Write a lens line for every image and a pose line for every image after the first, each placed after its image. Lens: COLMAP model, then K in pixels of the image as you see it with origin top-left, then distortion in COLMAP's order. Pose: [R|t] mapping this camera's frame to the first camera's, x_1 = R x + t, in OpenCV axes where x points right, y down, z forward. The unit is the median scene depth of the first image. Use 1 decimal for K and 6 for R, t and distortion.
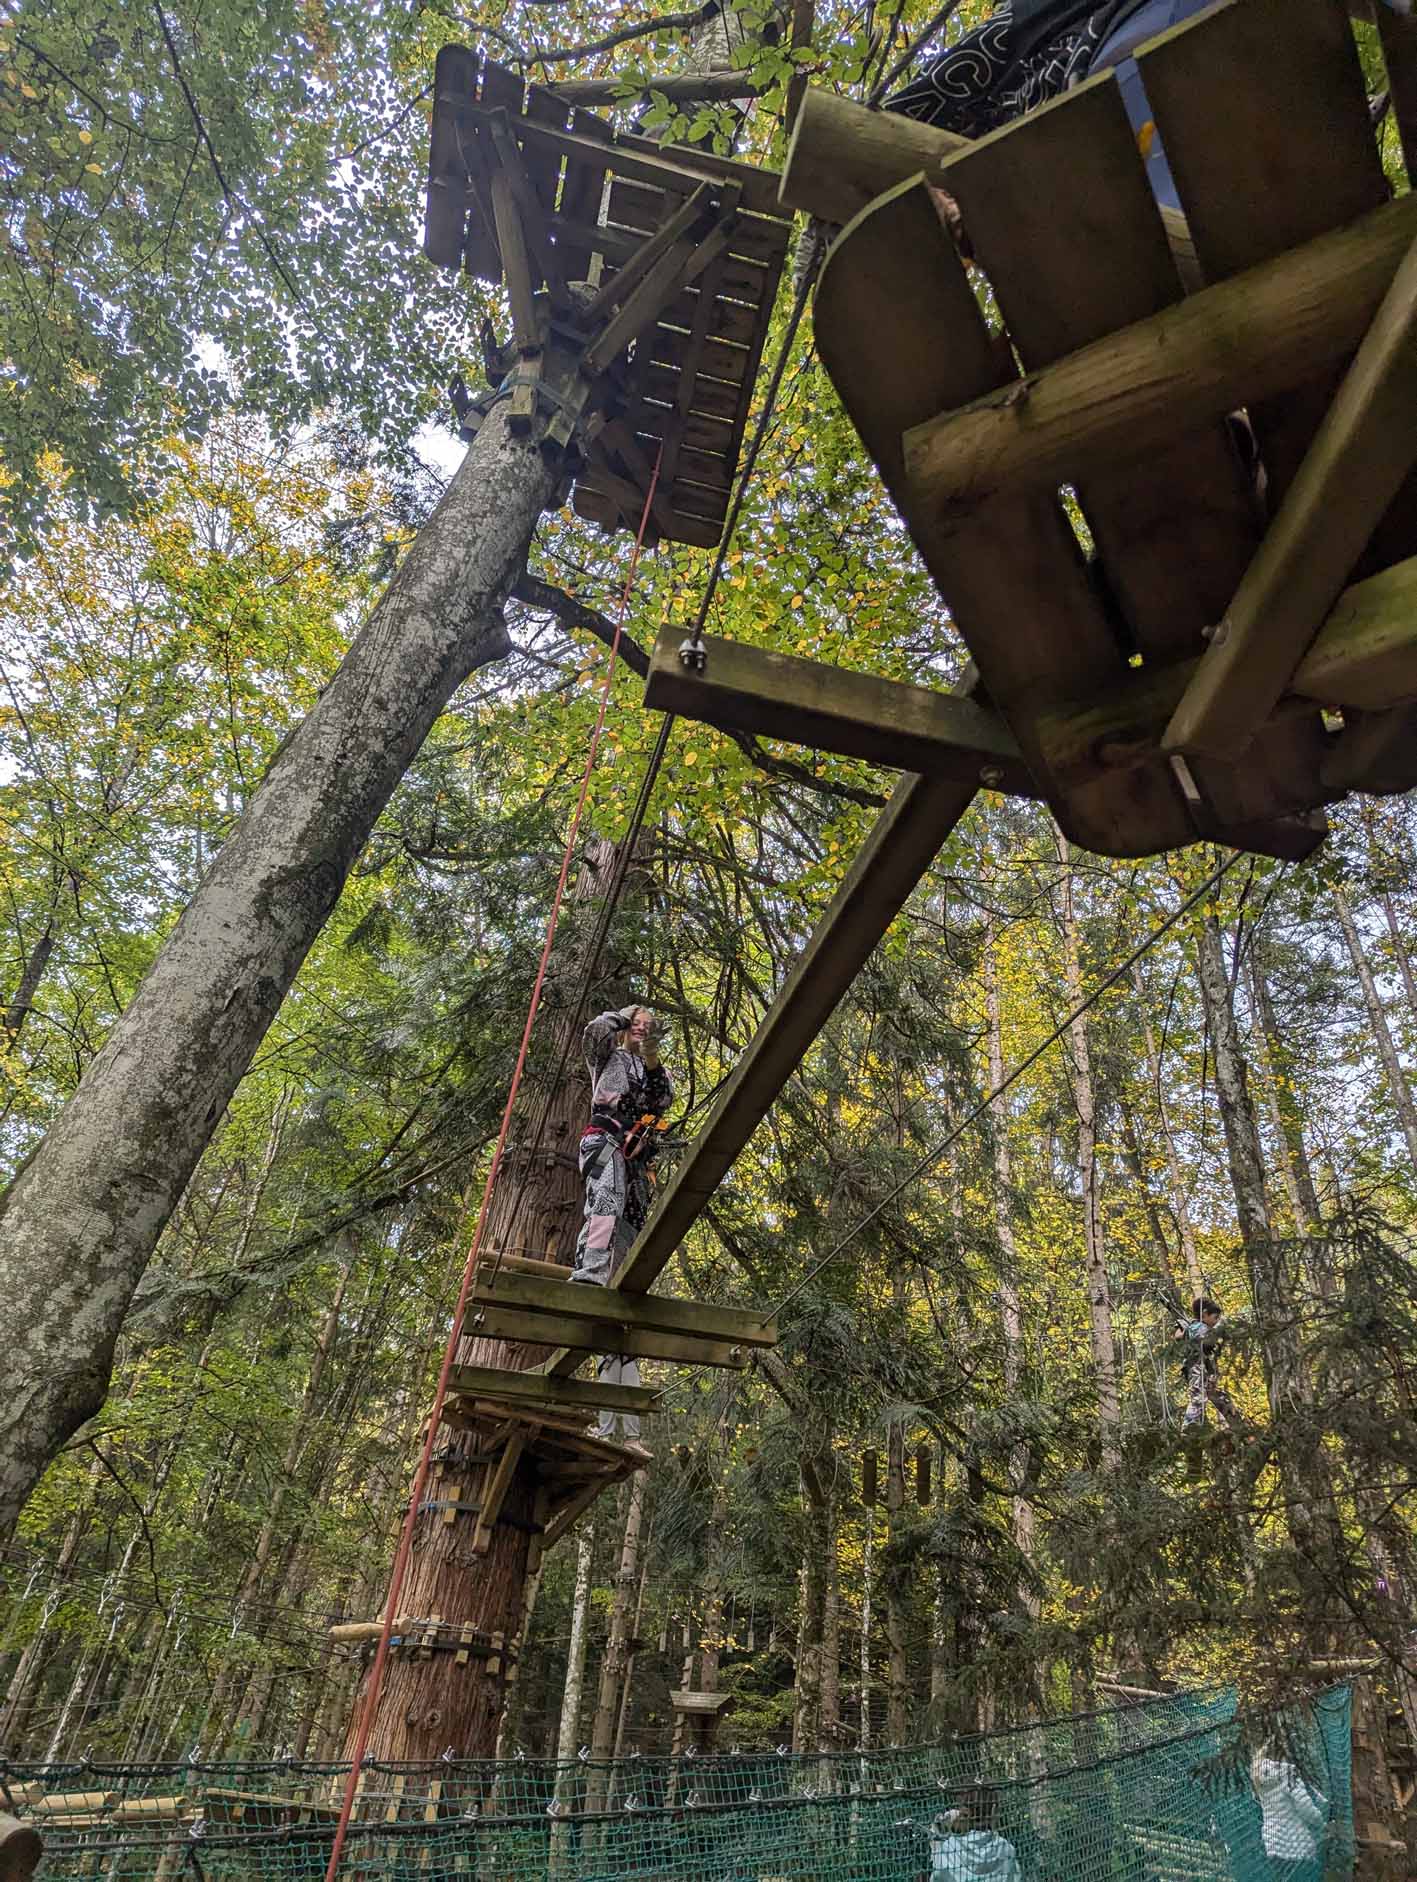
lens RADIAL K [[1342.9, 0, 708.5], [0, 1342.9, 941.0], [0, 0, 1]] dist [0.067063, -0.000270]
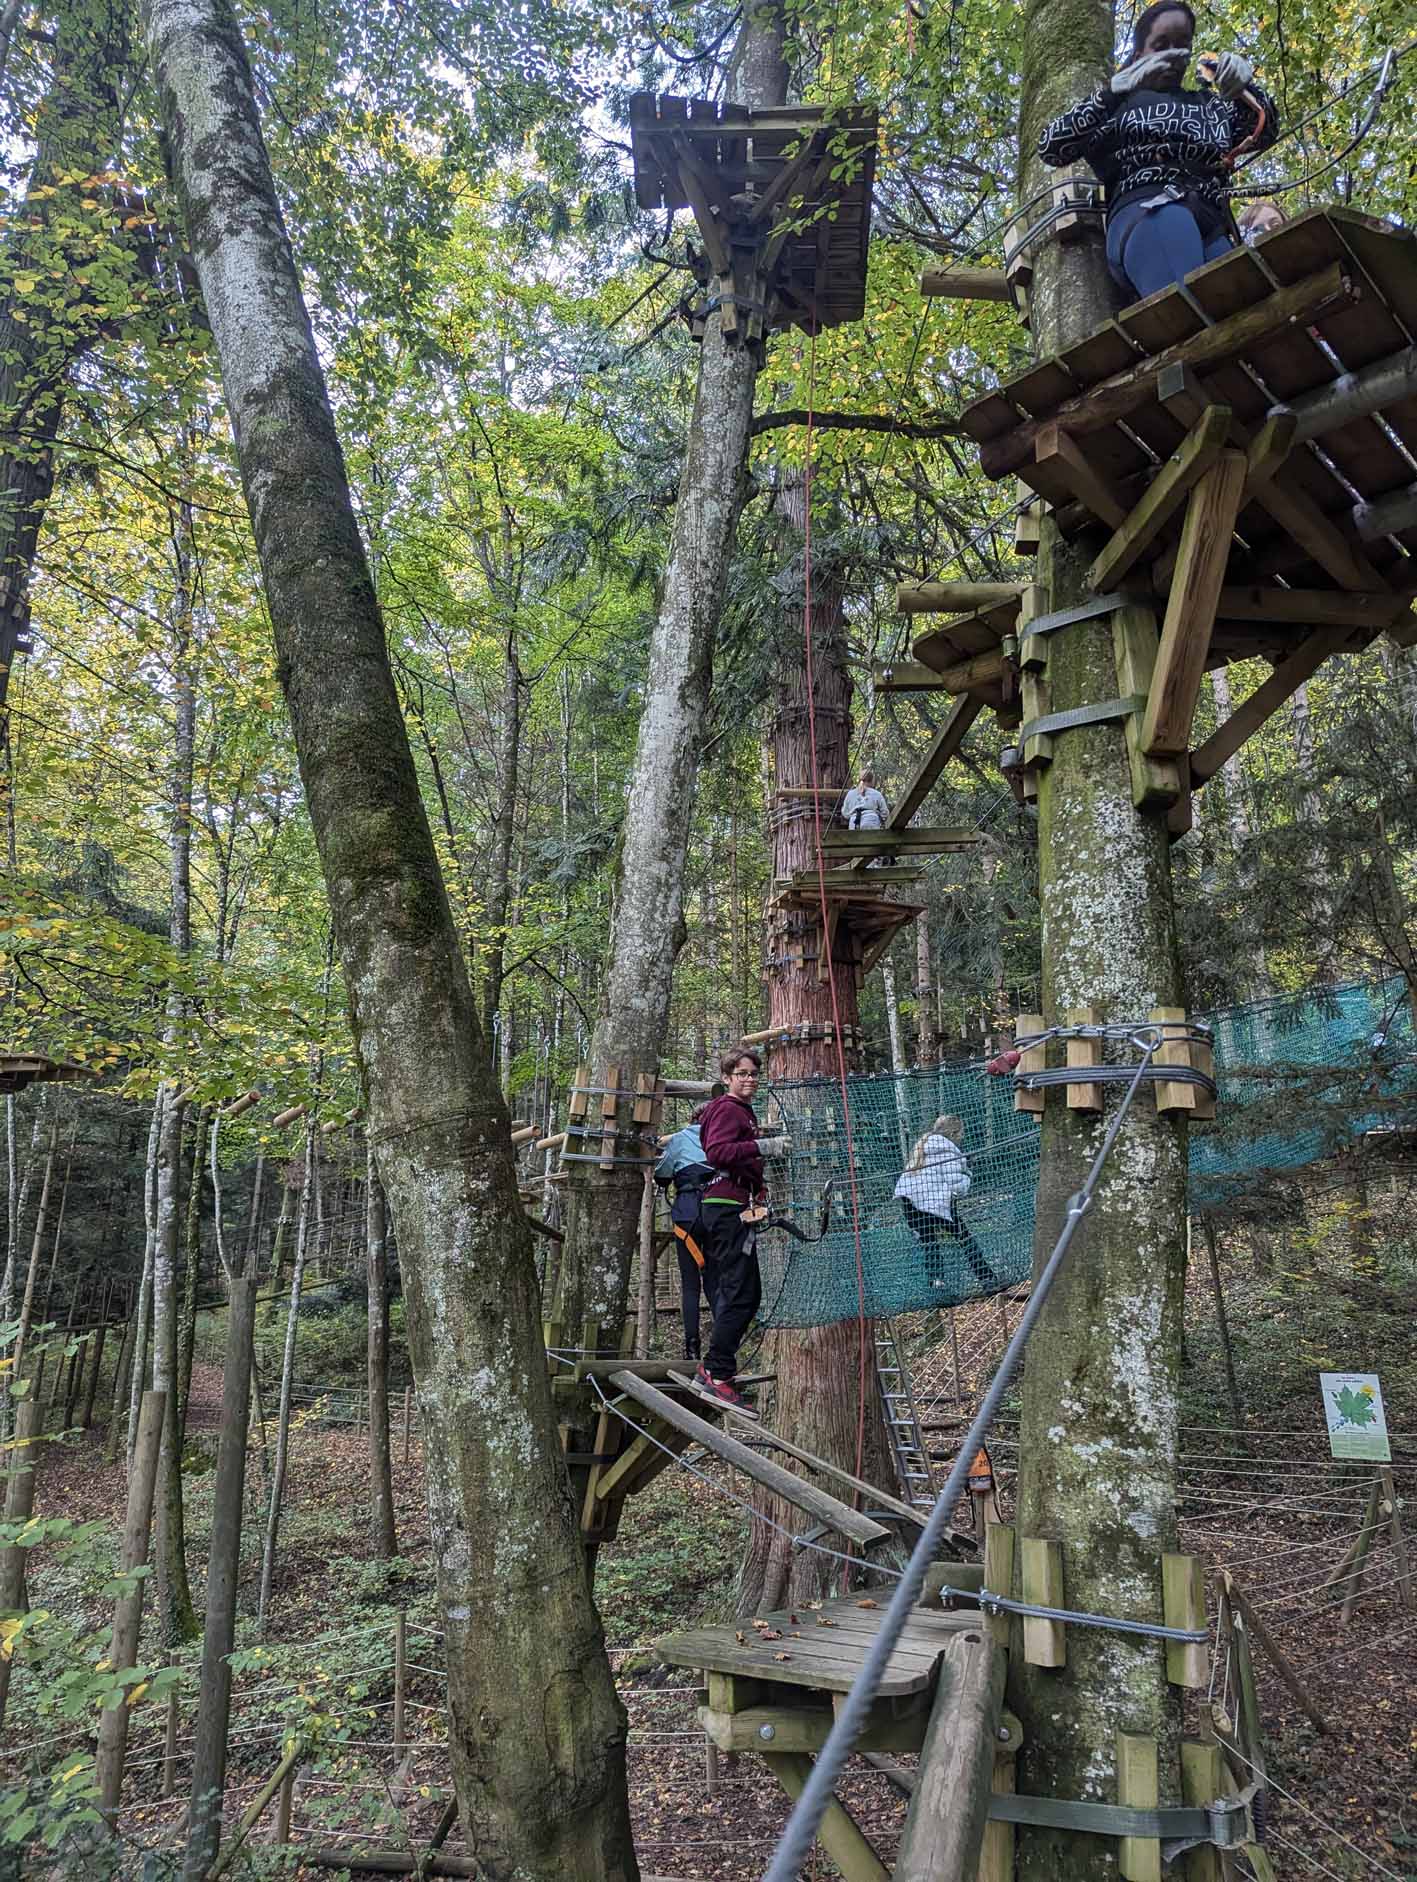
lens RADIAL K [[1313.8, 0, 708.5], [0, 1313.8, 941.0], [0, 0, 1]] dist [0.001138, -0.001413]
pose [[0.964334, -0.163838, -0.207885, 0.019272], [0.230464, 0.905997, 0.355044, -0.143869], [0.130174, -0.390291, 0.911443, -0.337163]]
